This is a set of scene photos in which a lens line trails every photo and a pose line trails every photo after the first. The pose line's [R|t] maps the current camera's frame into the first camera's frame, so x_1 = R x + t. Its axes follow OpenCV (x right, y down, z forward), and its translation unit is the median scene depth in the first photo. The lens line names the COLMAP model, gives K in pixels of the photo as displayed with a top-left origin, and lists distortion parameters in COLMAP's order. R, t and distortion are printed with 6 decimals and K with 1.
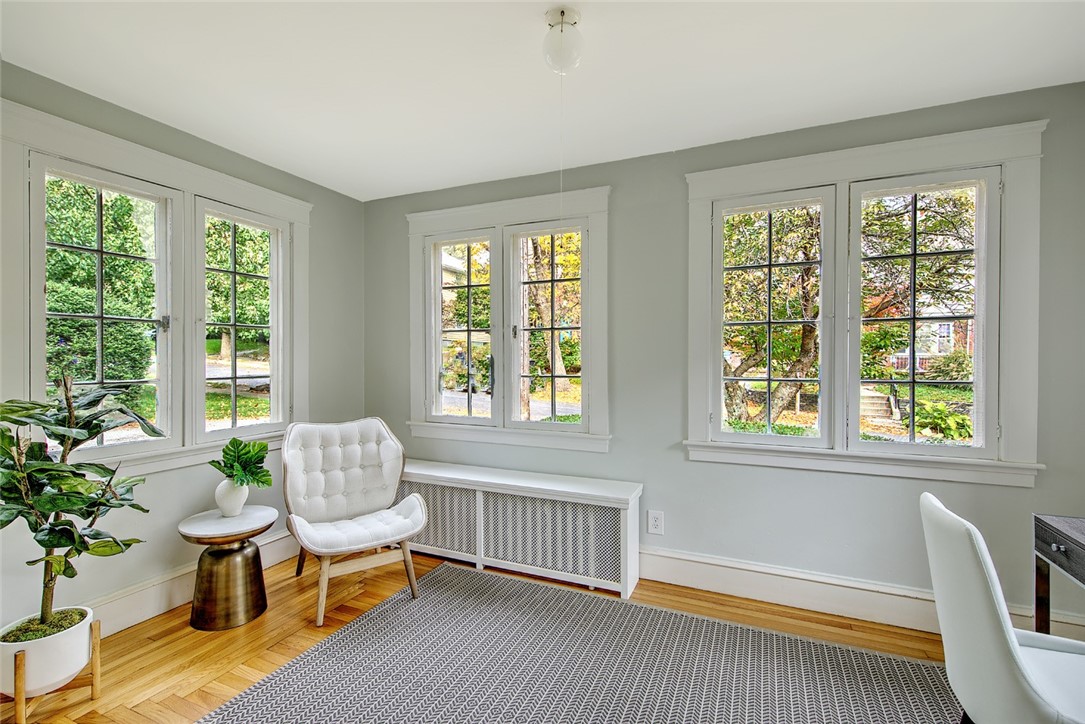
lens RADIAL K [[510.7, 0, 534.5], [0, 510.7, 360.7], [0, 0, 1]] dist [0.009025, -0.003273]
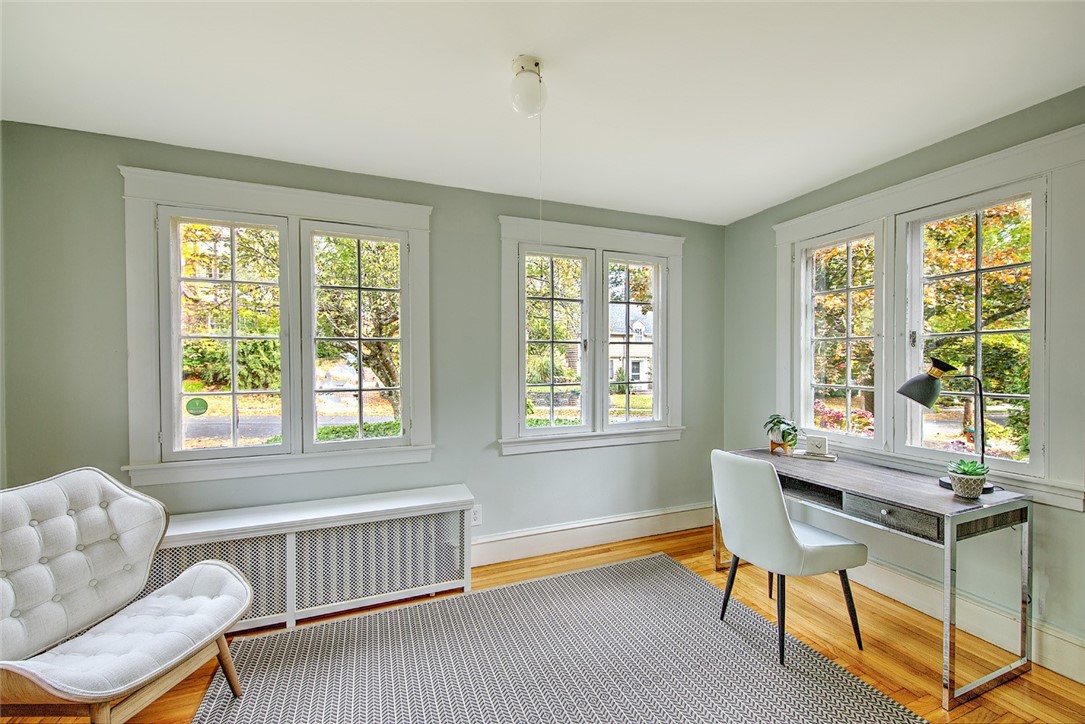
lens RADIAL K [[453.5, 0, 549.5], [0, 453.5, 367.7], [0, 0, 1]] dist [0.002287, 0.000429]
pose [[0.669518, -0.009814, 0.742731, -0.395928], [0.012531, 0.999920, 0.001917, -0.010751], [-0.742690, 0.008023, 0.669587, 0.205060]]
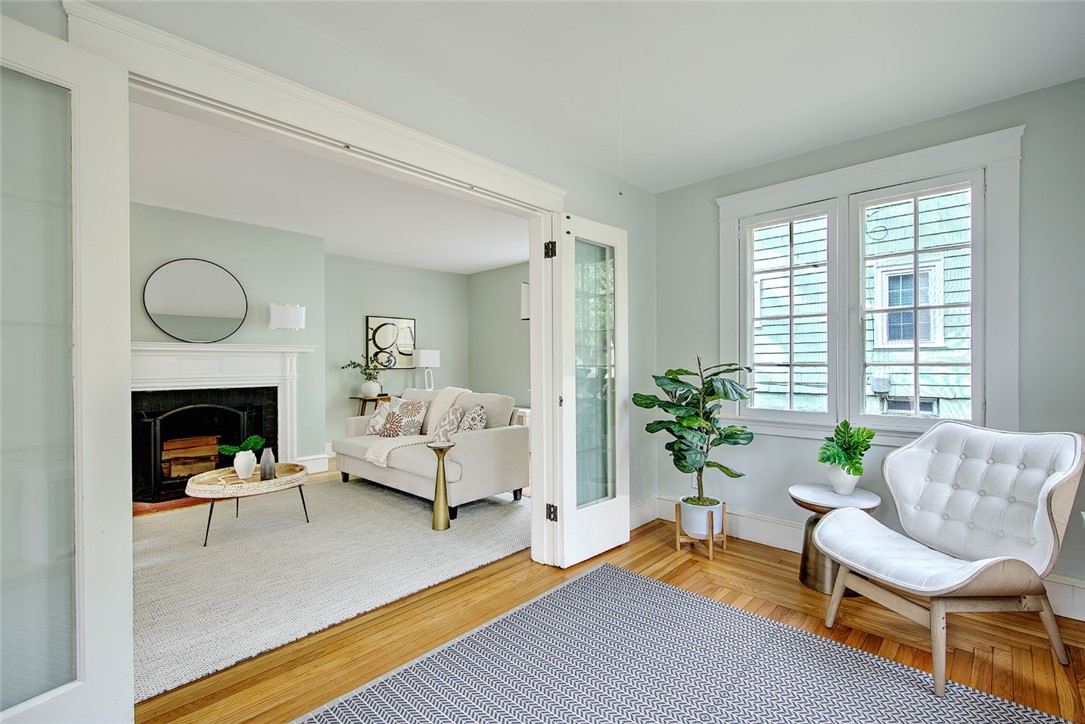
lens RADIAL K [[510.7, 0, 550.1], [0, 510.7, 362.8], [0, 0, 1]] dist [0.009025, -0.003273]
pose [[-0.343313, -0.003595, -0.939214, 0.537780], [-0.003423, 0.999991, -0.002577, 0.036131], [0.939215, 0.002330, -0.343322, 0.722524]]
